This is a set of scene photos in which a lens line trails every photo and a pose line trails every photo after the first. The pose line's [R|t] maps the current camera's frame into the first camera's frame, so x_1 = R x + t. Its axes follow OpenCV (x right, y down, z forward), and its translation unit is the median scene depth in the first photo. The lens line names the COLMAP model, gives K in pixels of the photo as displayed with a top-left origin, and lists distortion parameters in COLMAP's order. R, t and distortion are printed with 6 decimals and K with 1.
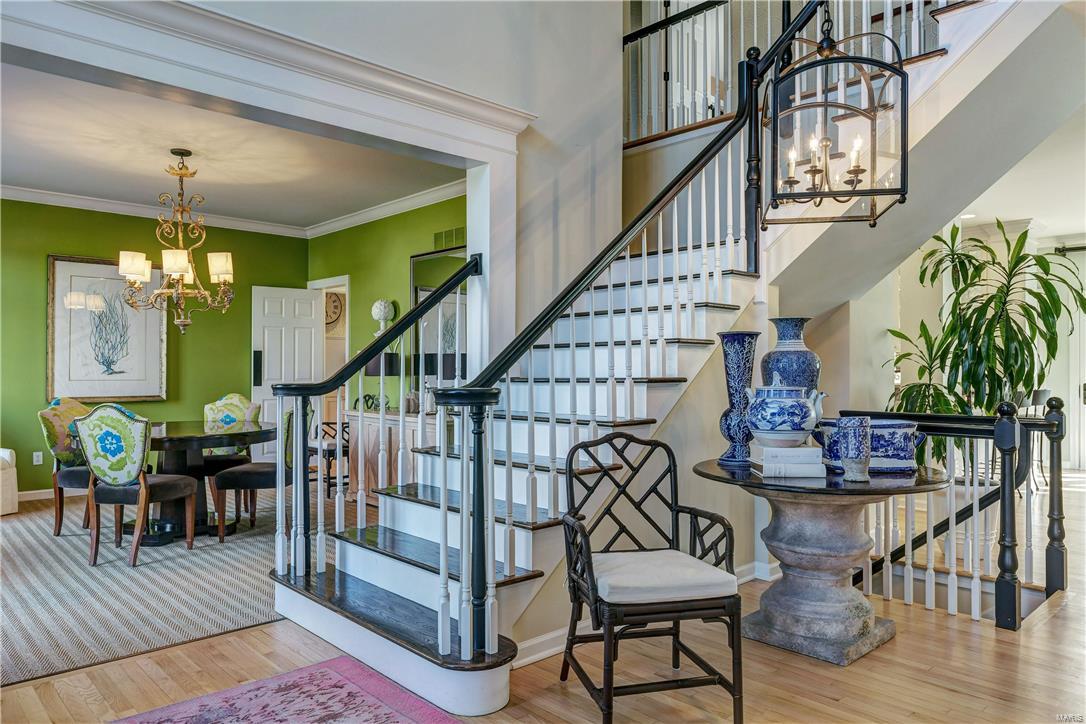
lens RADIAL K [[735.8, 0, 543.3], [0, 735.8, 365.7], [0, 0, 1]] dist [0.006821, -0.004979]
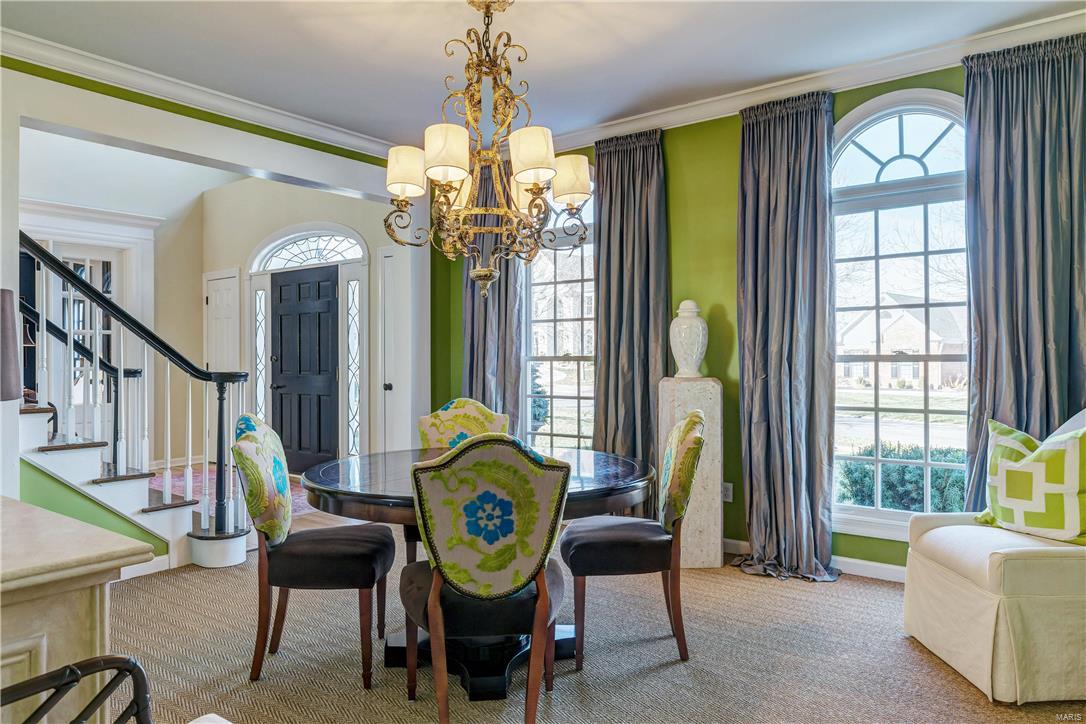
lens RADIAL K [[735.8, 0, 543.3], [0, 735.8, 365.7], [0, 0, 1]] dist [0.006821, -0.004979]
pose [[0.987288, -0.003153, 0.158913, -0.509512], [-0.000011, 0.999802, 0.019908, -0.002894], [-0.158944, -0.019657, 0.987092, 0.420862]]
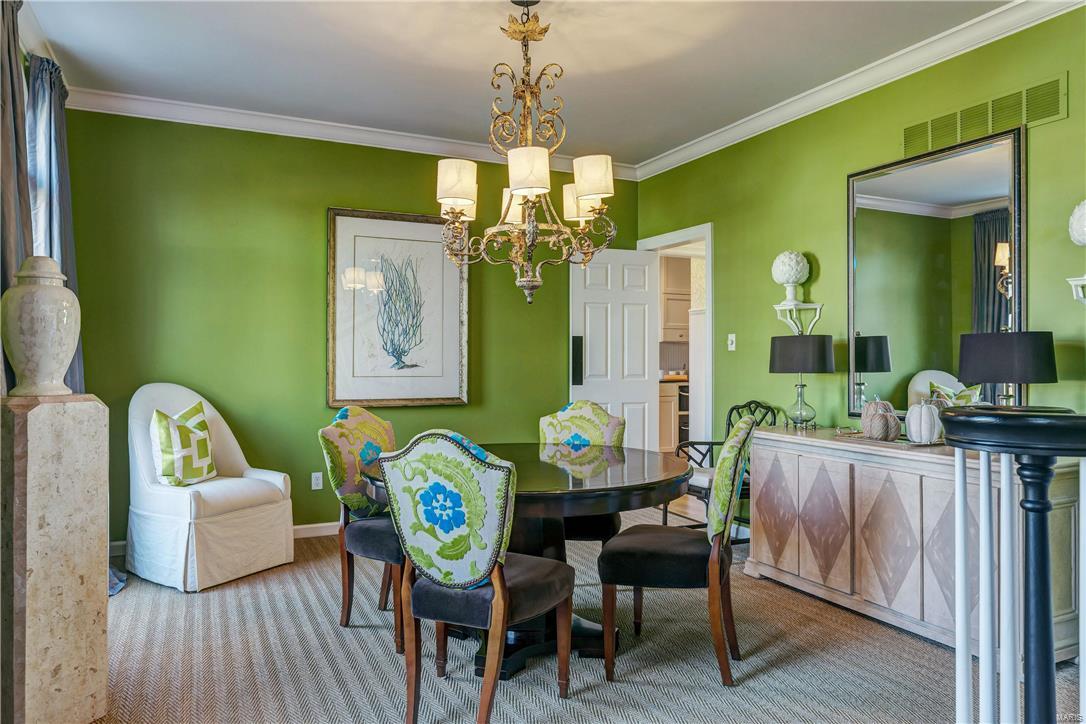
lens RADIAL K [[735.8, 0, 543.3], [0, 735.8, 365.7], [0, 0, 1]] dist [0.006821, -0.004979]
pose [[0.955477, 0.003057, -0.295051, -0.298951], [0.000120, 0.999942, 0.010752, 0.001108], [0.295066, -0.010308, 0.955421, 0.431383]]
